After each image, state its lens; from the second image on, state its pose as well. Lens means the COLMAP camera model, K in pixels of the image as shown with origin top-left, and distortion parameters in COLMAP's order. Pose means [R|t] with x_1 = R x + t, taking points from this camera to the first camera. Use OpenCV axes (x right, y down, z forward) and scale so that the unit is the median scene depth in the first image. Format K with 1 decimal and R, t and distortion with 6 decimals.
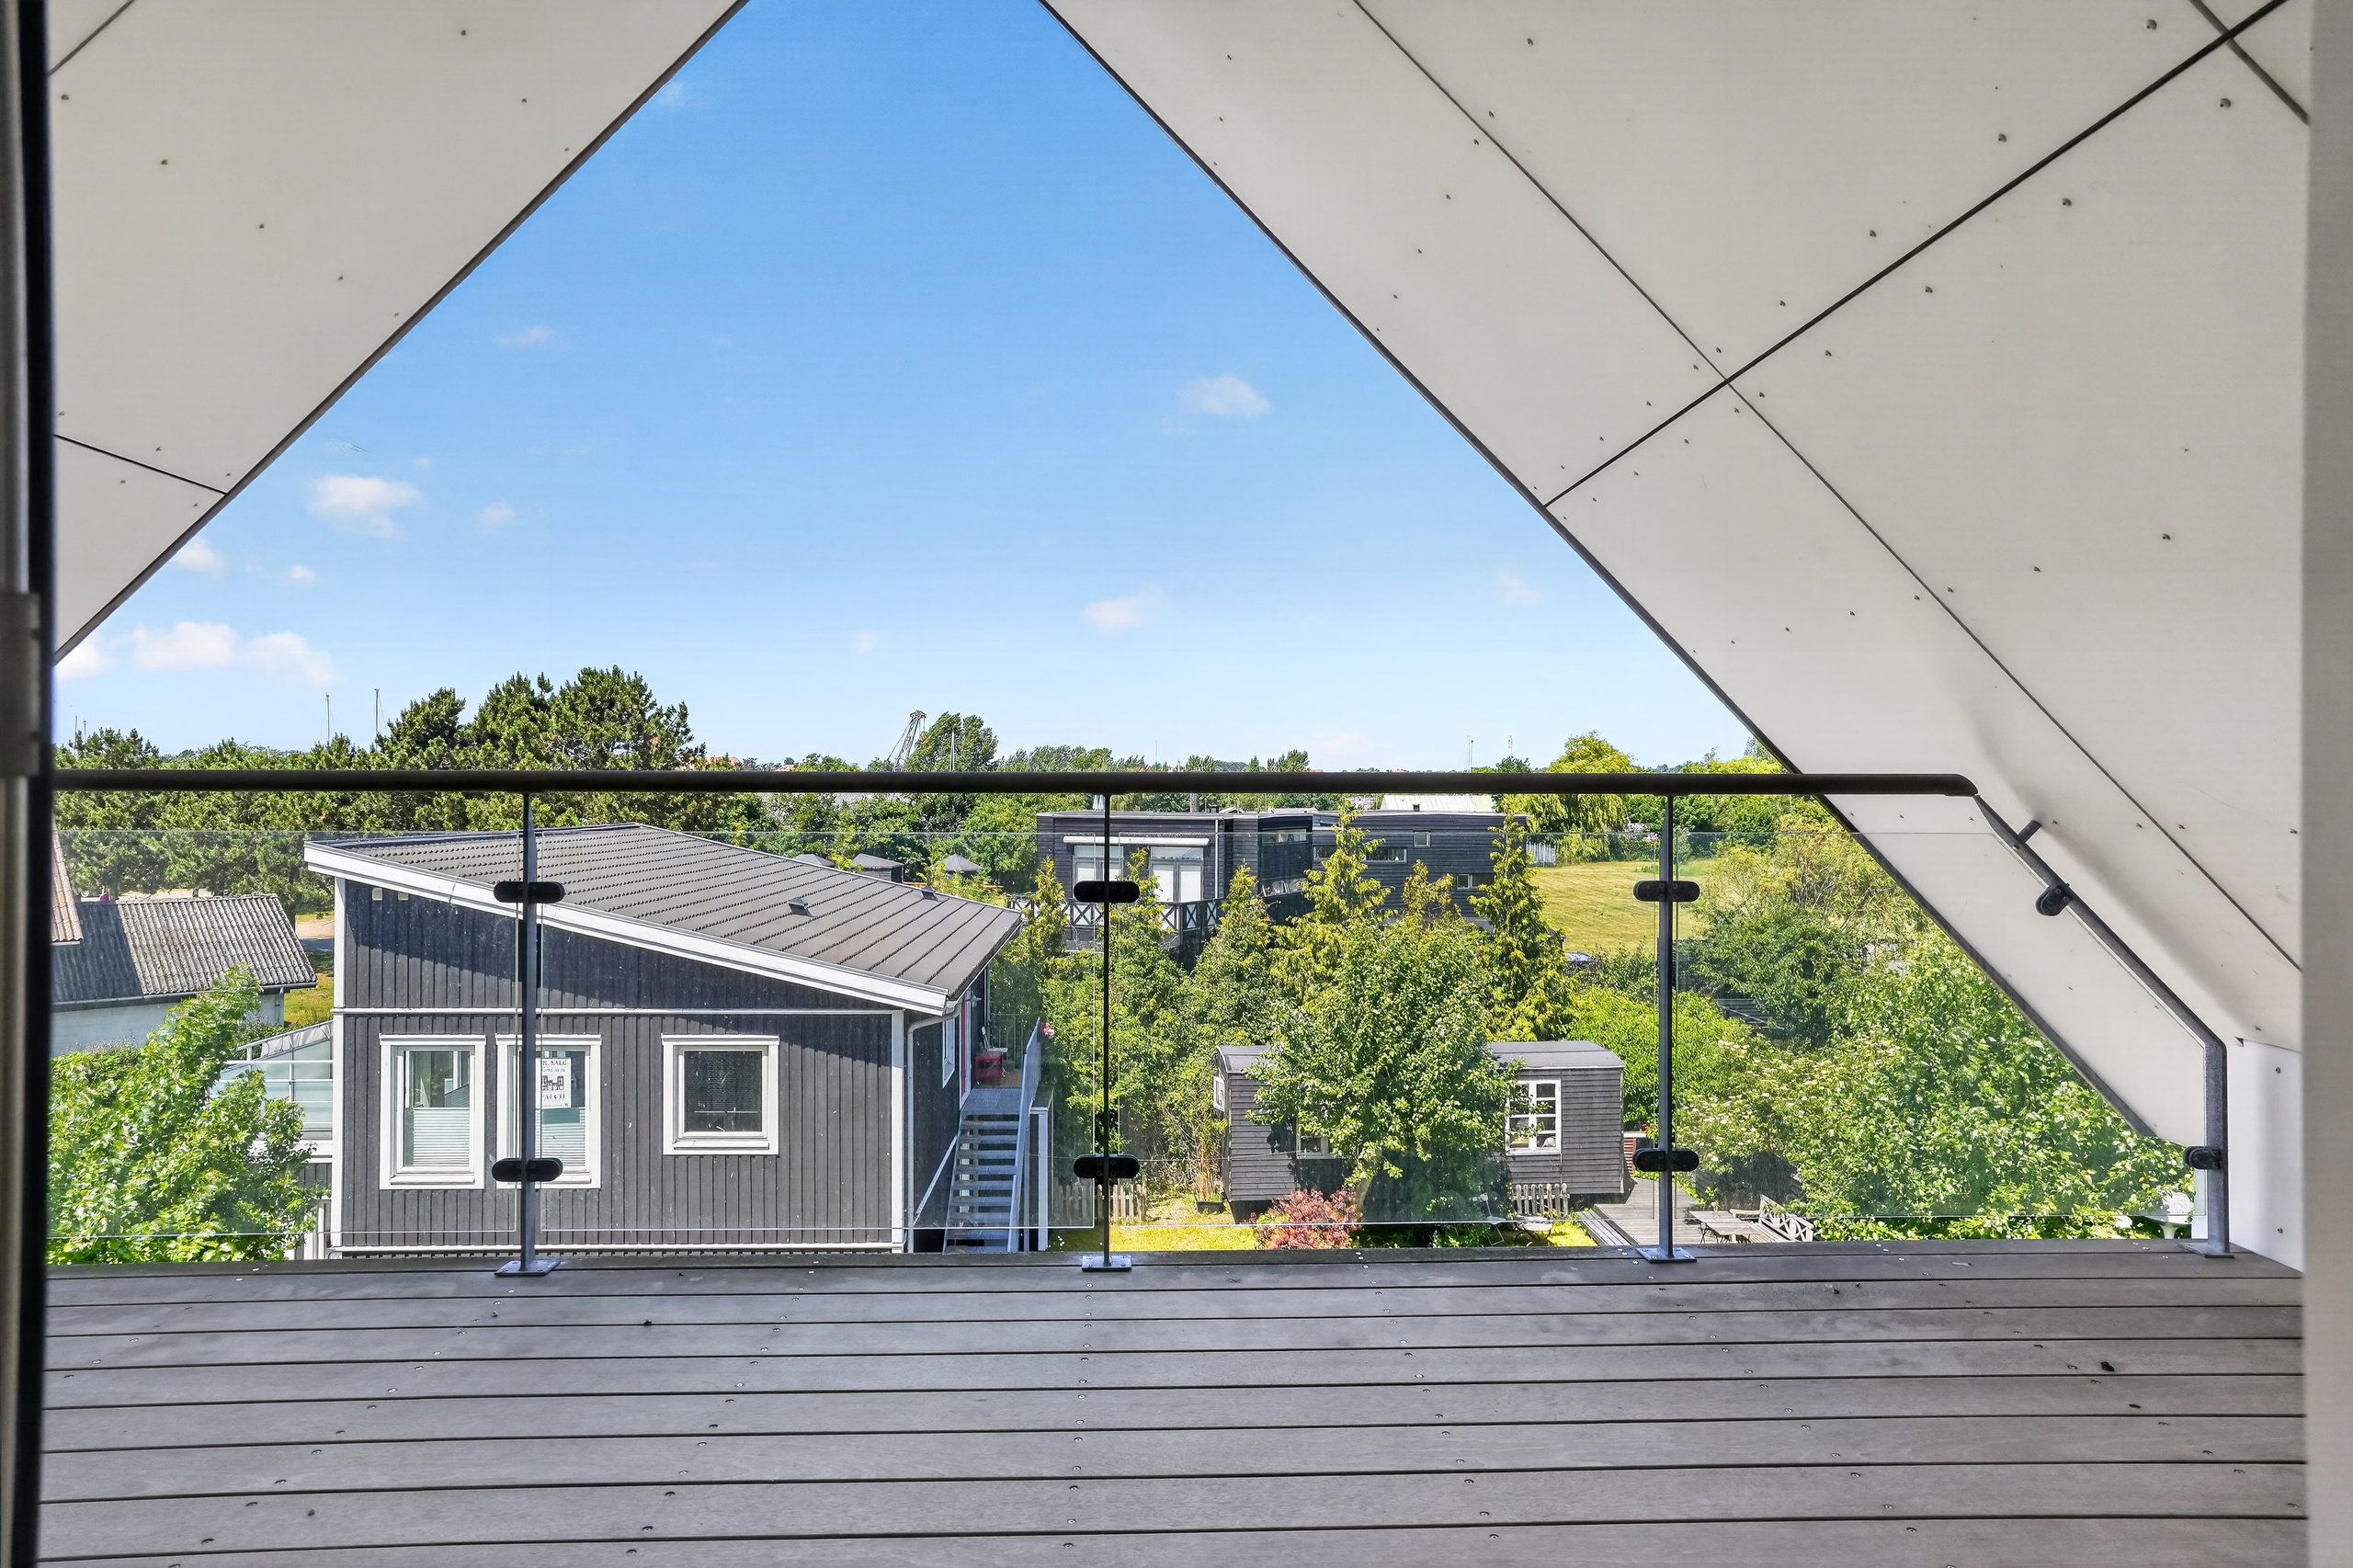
lens RADIAL K [[1479.8, 0, 1175.0], [0, 1479.8, 786.4], [0, 0, 1]] dist [-0.002615, -0.000204]
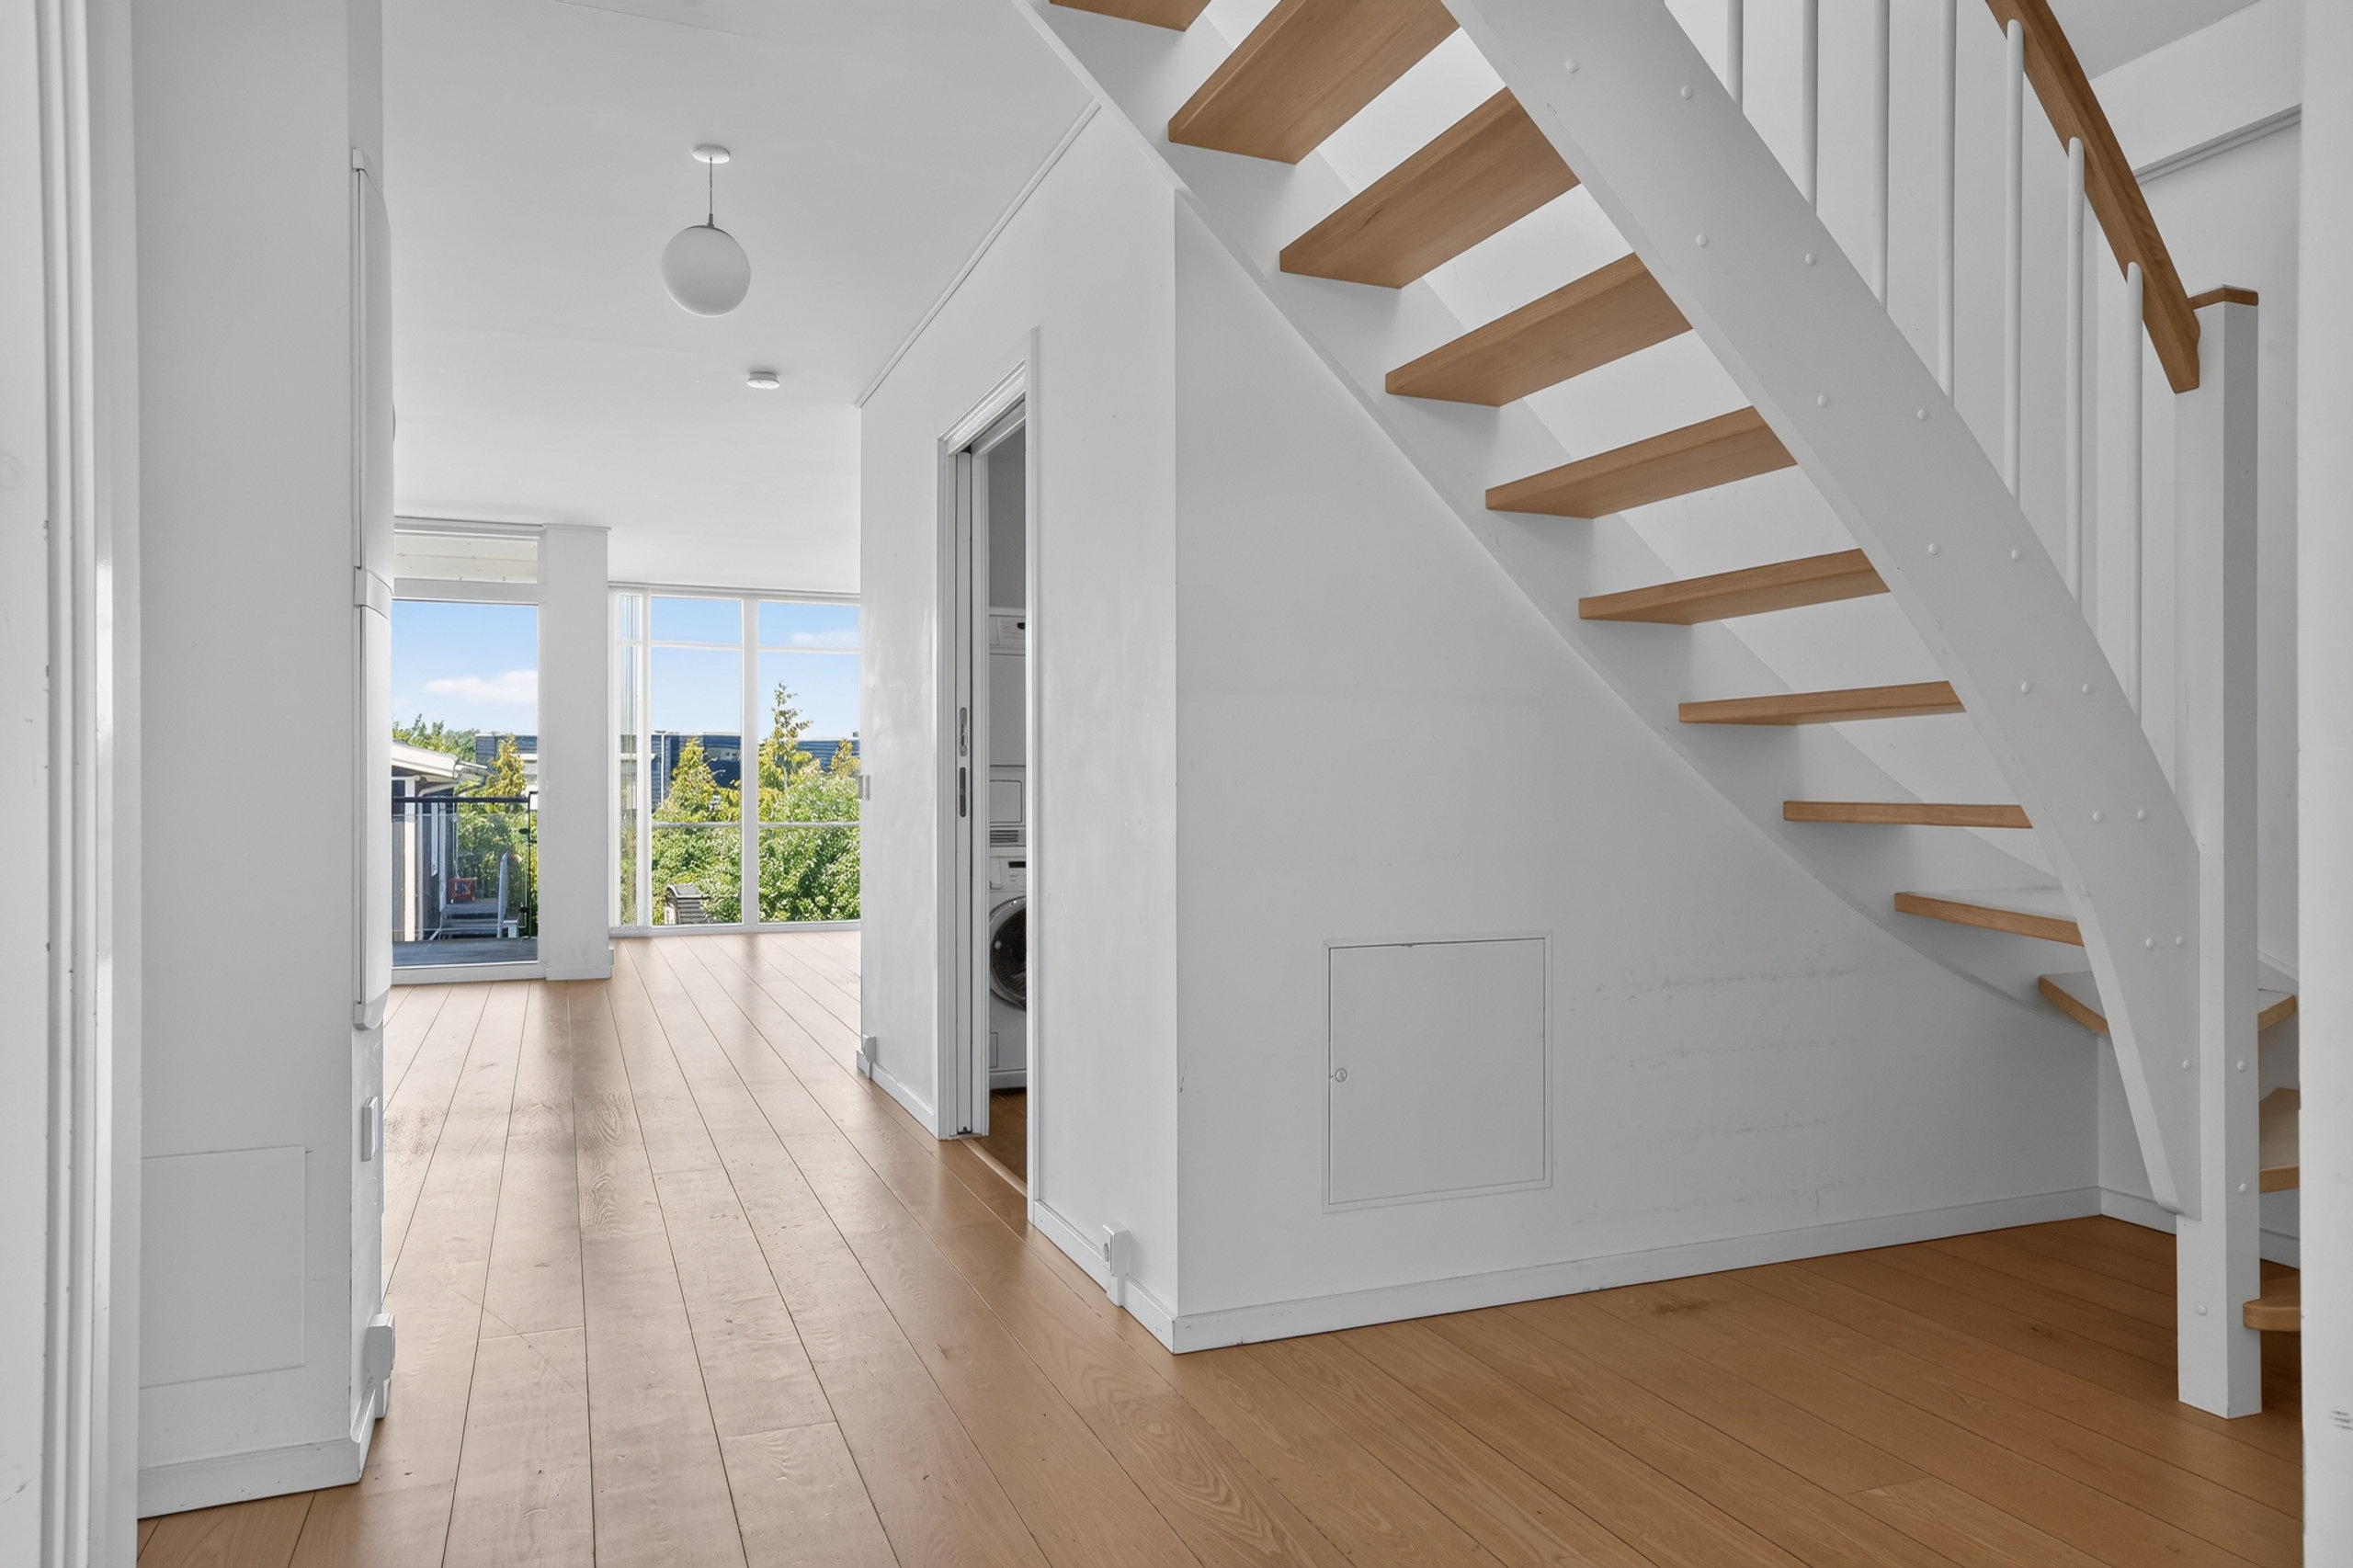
lens RADIAL K [[1546.1, 0, 1181.1], [0, 1546.1, 788.1], [0, 0, 1]] dist [0.004716, 0.000498]
pose [[0.938251, 0.000653, 0.345954, -0.015658], [-0.002146, 0.999990, 0.003934, 0.098014], [-0.345948, -0.004434, 0.938243, -0.315913]]
